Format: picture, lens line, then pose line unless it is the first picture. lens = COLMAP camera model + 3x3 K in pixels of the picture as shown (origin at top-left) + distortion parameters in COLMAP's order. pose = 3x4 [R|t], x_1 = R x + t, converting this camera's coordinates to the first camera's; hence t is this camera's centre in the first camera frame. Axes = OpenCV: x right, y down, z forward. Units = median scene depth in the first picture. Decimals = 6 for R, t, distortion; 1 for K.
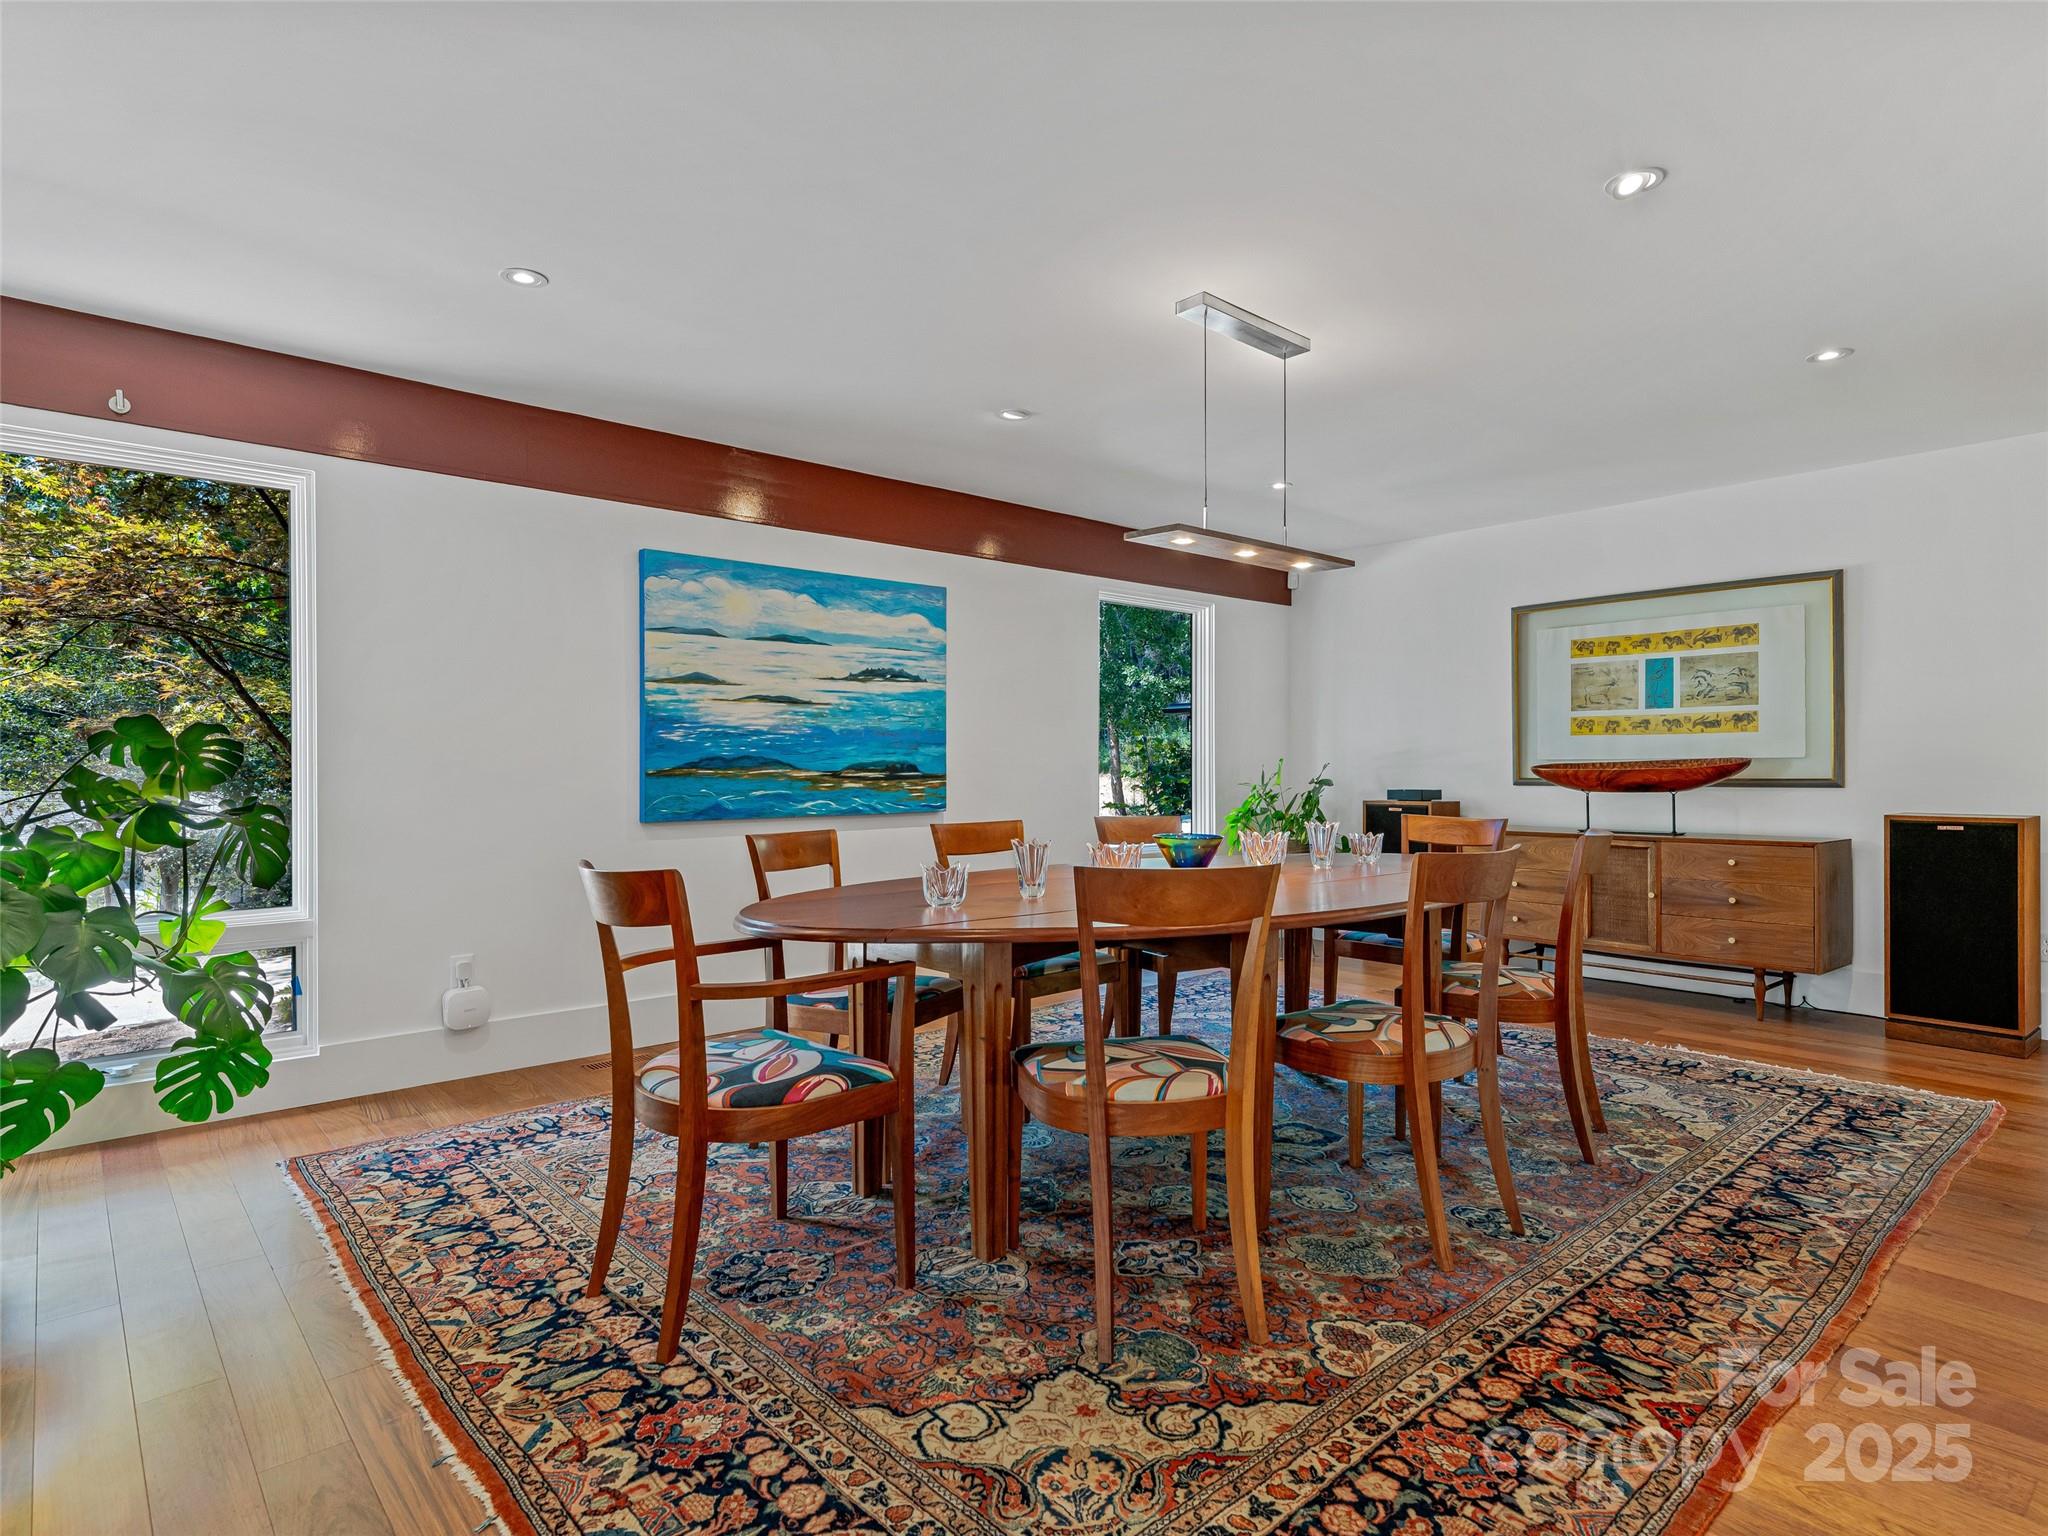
lens RADIAL K [[1113.2, 0, 1031.1], [0, 1113.2, 765.4], [0, 0, 1]] dist [0.012392, -0.000260]
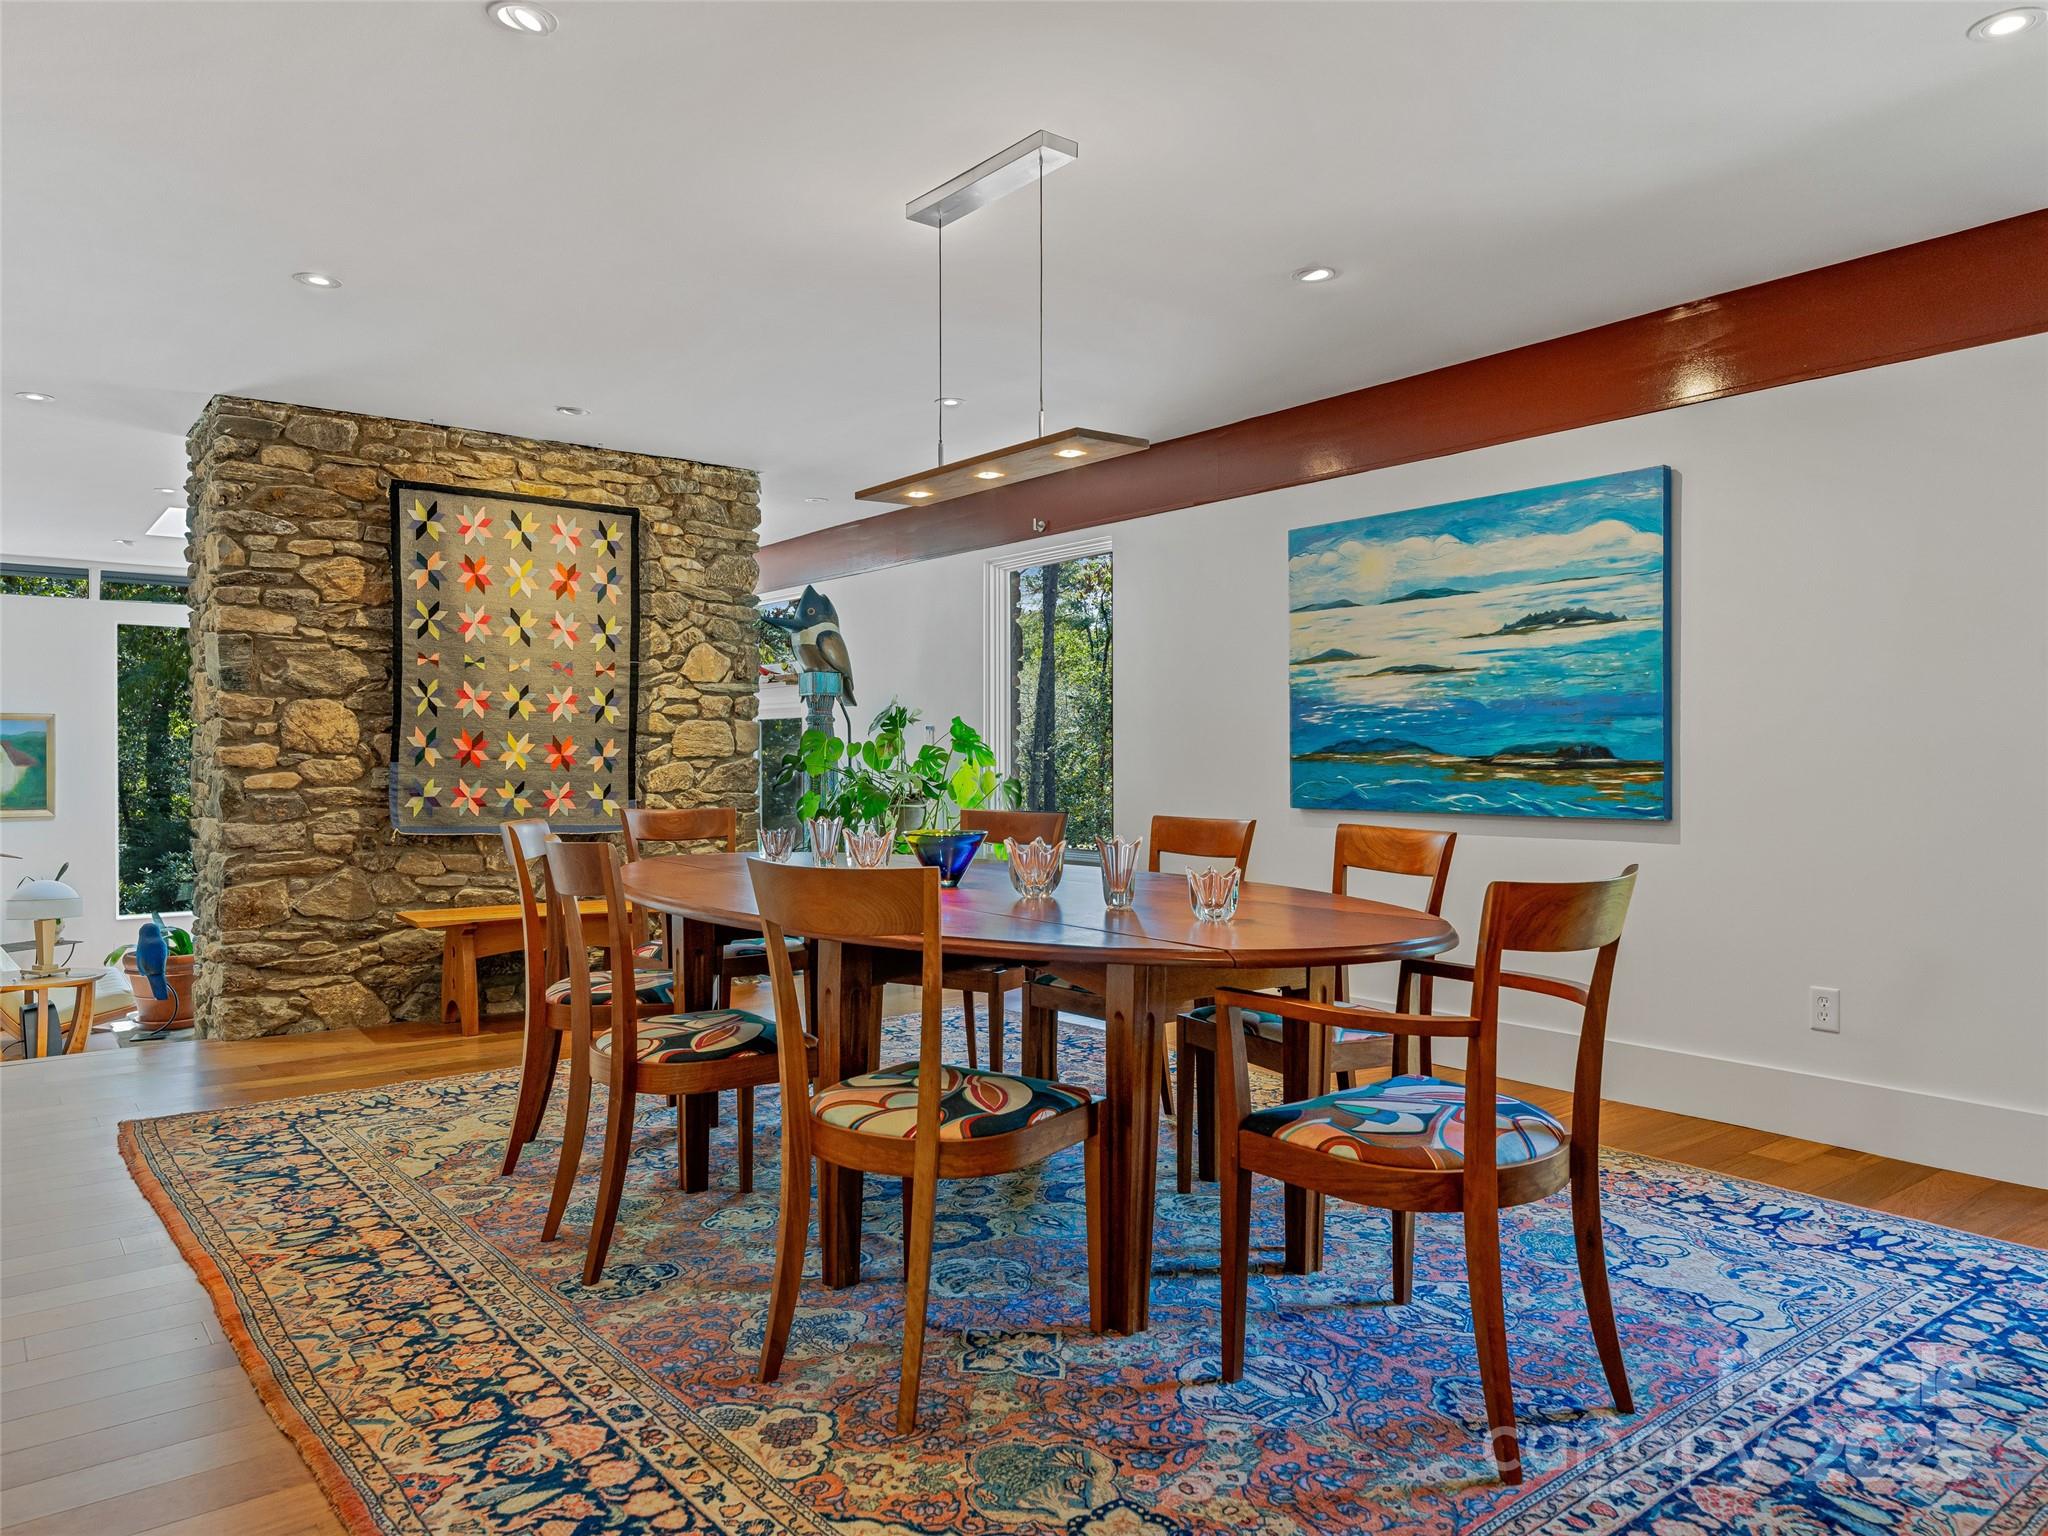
lens RADIAL K [[1392.9, 0, 1027.2], [0, 1392.9, 770.1], [0, 0, 1]] dist [0.006606, 0.002084]
pose [[-0.064949, 0.013604, -0.997796, 0.851655], [0.004984, 0.999899, 0.013308, 0.000323], [0.997876, -0.004109, -0.065011, 0.801014]]
